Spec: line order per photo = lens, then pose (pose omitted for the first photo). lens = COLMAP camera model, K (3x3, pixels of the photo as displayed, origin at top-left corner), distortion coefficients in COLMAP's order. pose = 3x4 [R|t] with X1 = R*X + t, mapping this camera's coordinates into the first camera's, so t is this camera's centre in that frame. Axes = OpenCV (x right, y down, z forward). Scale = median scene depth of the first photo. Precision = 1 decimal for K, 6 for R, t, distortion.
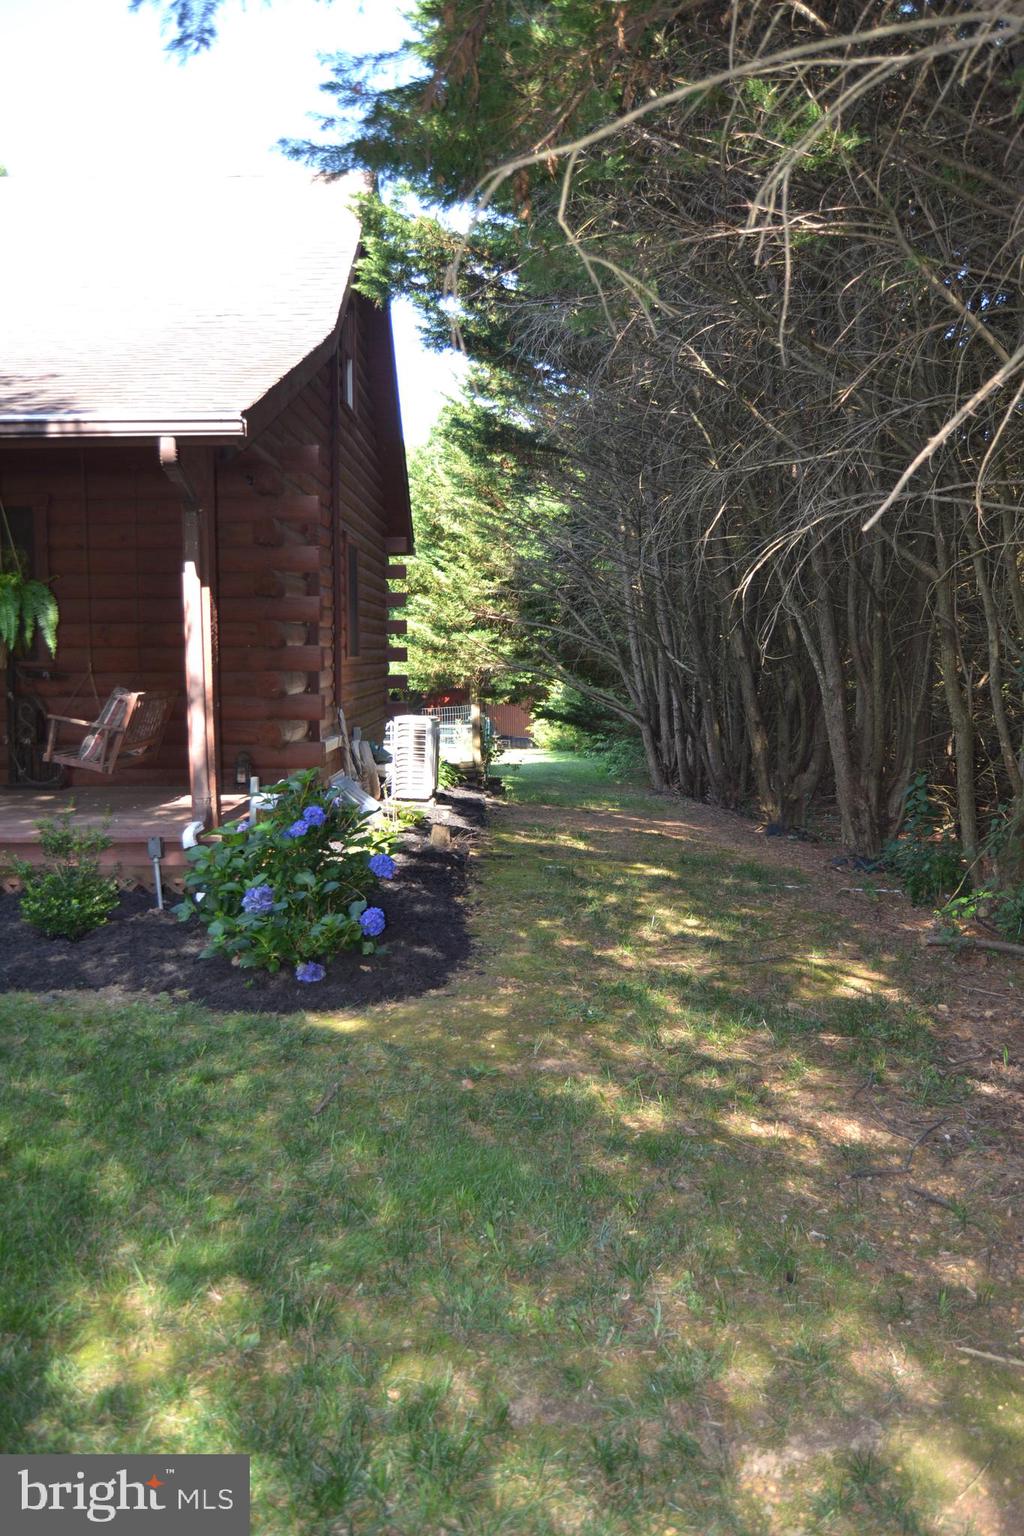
lens RADIAL K [[1222.6, 0, 512.0], [0, 1222.6, 768.0], [0, 0, 1]] dist [-0.090420, 0.038818]
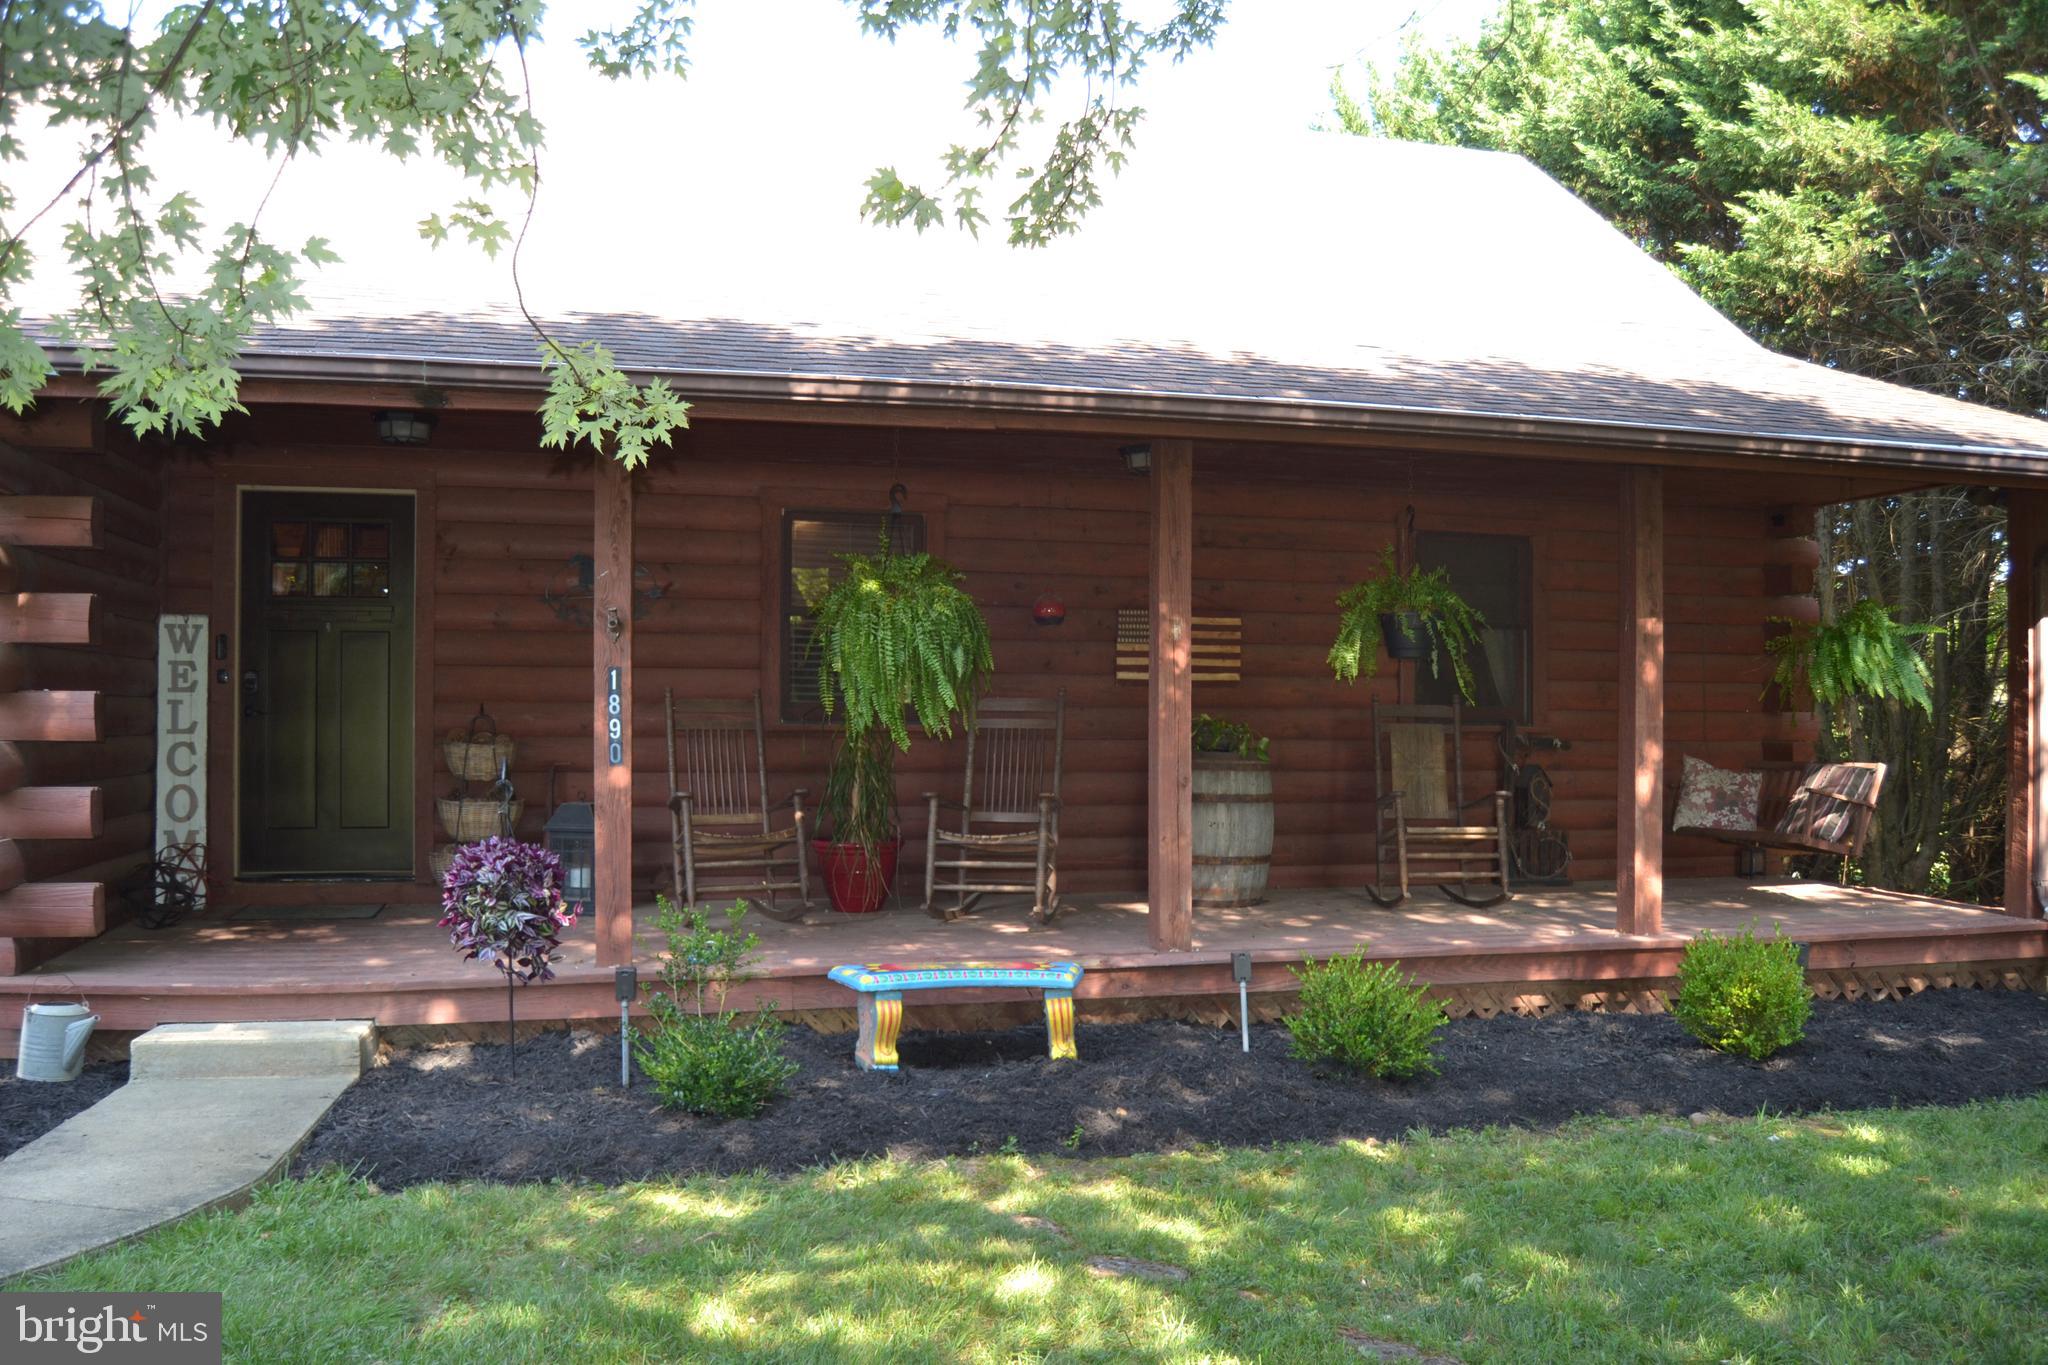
lens RADIAL K [[1630.1, 0, 1017.4], [0, 1630.1, 705.6], [0, 0, 1]] dist [-0.090420, 0.038818]
pose [[0.970108, 0.010613, 0.242440, -1.155666], [0.015011, 0.994506, -0.103598, 0.004904], [-0.242207, 0.104141, 0.964619, 0.050504]]
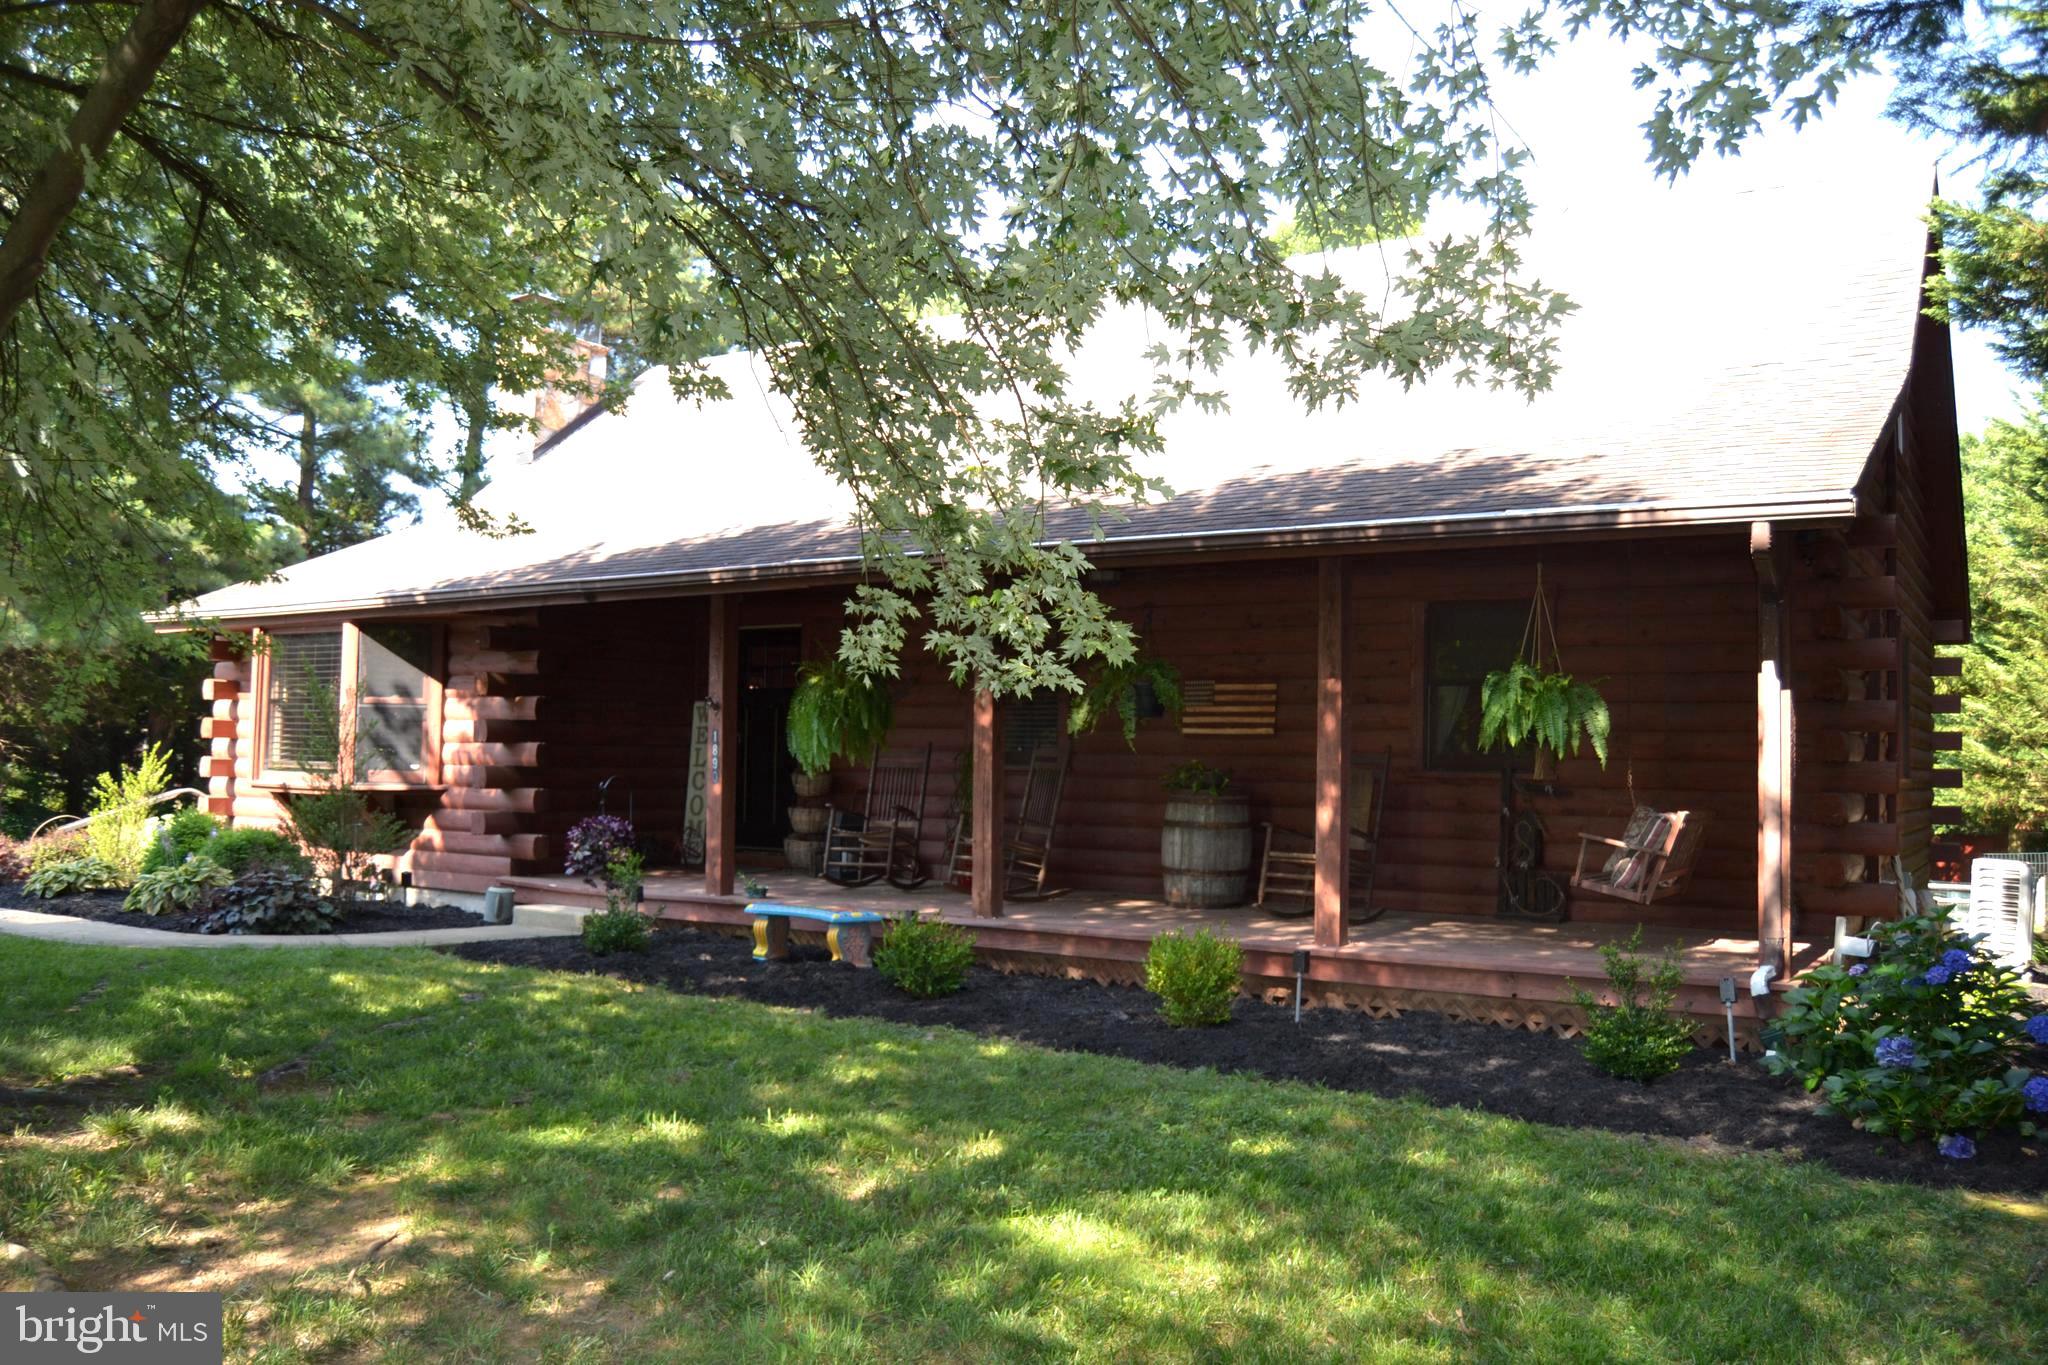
lens RADIAL K [[1630.1, 0, 1017.4], [0, 1630.1, 705.6], [0, 0, 1]] dist [-0.090420, 0.038818]
pose [[0.835888, -0.002632, -0.548893, -0.078042], [-0.071983, 0.990827, -0.114370, 0.027210], [0.544159, 0.135112, 0.828031, -0.206057]]
